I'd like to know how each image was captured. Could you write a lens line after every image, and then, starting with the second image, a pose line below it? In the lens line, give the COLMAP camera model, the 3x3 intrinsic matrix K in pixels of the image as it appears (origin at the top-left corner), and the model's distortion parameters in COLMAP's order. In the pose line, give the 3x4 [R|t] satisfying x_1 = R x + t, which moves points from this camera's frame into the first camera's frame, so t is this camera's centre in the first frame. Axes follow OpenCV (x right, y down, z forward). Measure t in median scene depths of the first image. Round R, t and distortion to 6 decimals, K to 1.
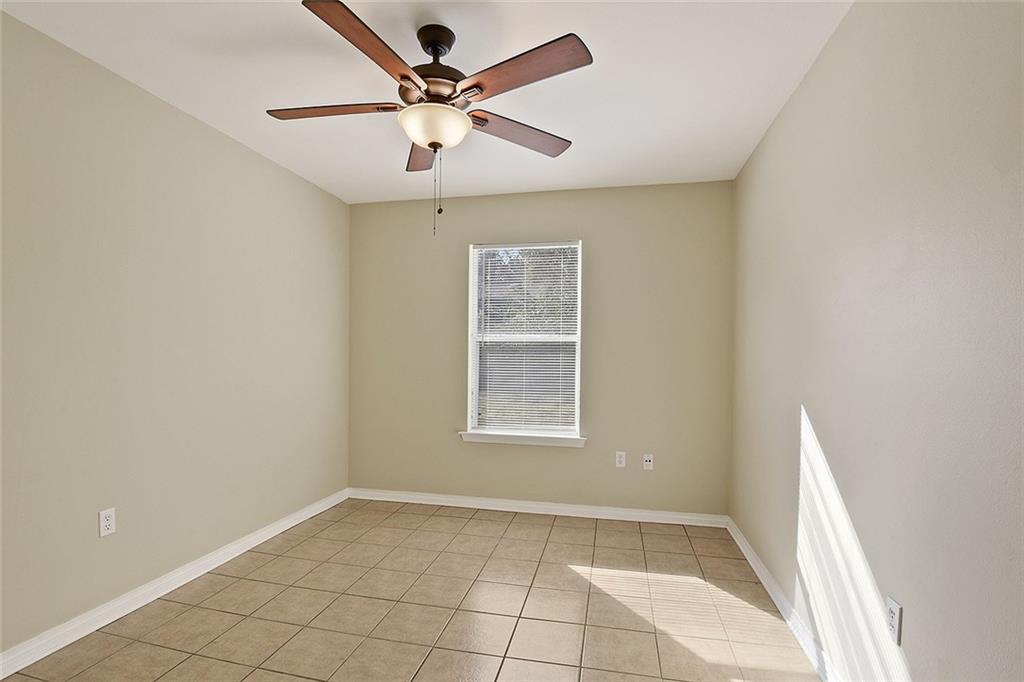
lens RADIAL K [[471.3, 0, 512.0], [0, 471.3, 341.0], [0, 0, 1]] dist [0.026303, 0.000136]
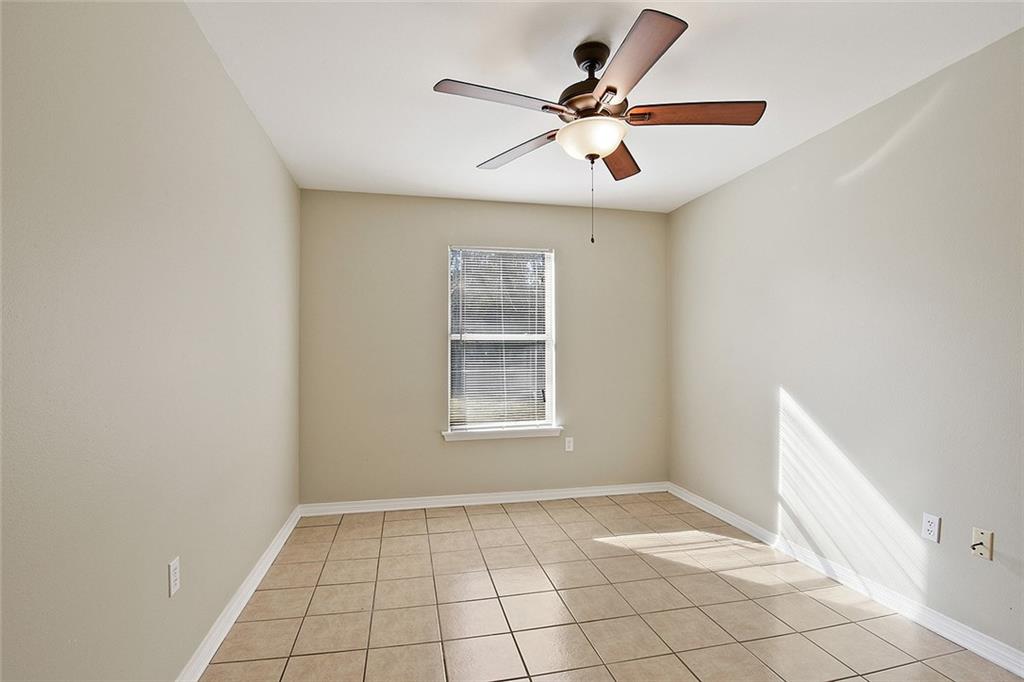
lens RADIAL K [[455.9, 0, 515.0], [0, 455.9, 348.8], [0, 0, 1]] dist [0.000115, -0.007596]
pose [[0.921367, -0.015295, 0.388392, -0.368105], [0.005867, 0.999659, 0.025450, -0.007003], [-0.388649, -0.021170, 0.921143, 0.066556]]
